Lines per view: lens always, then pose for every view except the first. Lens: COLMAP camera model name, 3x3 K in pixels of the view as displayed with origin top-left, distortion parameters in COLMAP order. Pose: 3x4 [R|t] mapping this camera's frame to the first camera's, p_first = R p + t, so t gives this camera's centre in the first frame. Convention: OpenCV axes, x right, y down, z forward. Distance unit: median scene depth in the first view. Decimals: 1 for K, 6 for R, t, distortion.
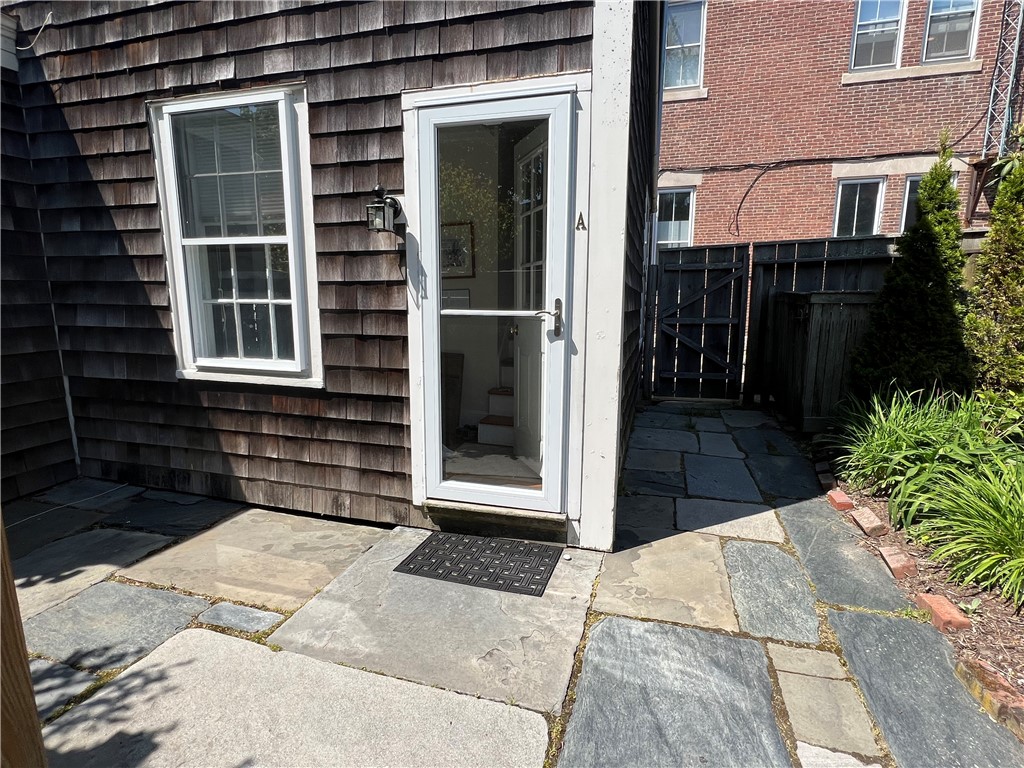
lens RADIAL K [[504.8, 0, 514.9], [0, 504.8, 389.0], [0, 0, 1]] dist [-0.002525, -0.000942]
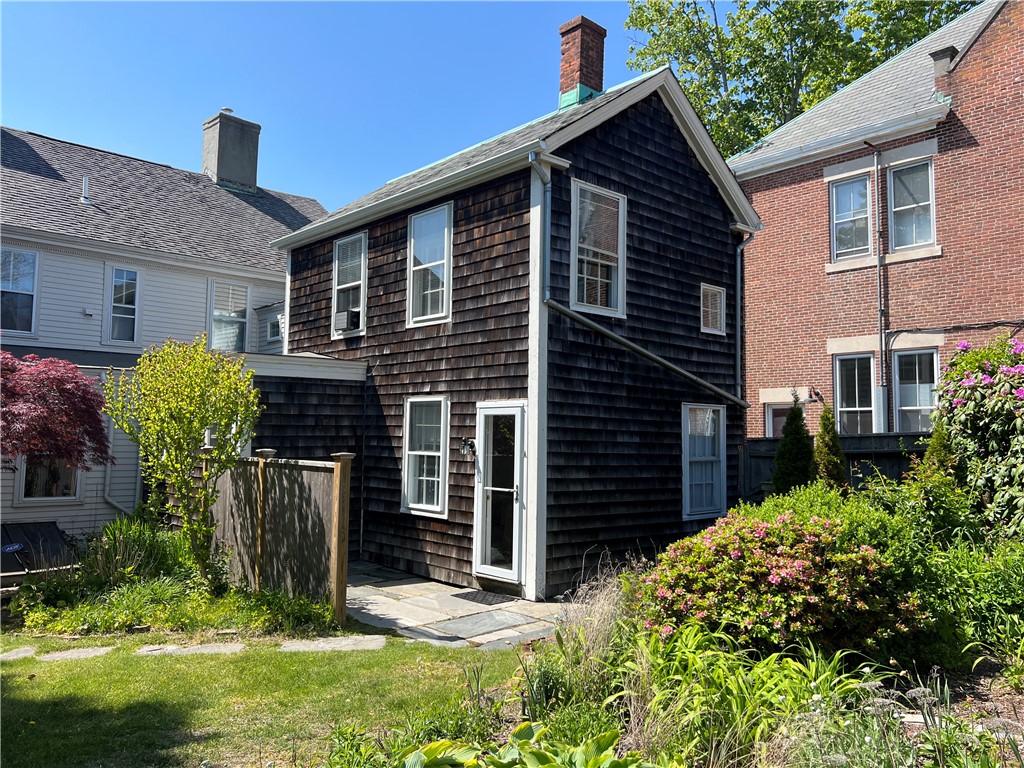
lens RADIAL K [[772.7, 0, 514.2], [0, 772.7, 381.9], [0, 0, 1]] dist [0.016754, 0.001719]
pose [[0.848191, -0.032020, -0.528722, 1.736608], [-0.105240, 0.968085, -0.227457, 0.158785], [0.519131, 0.248570, 0.817751, -1.833644]]
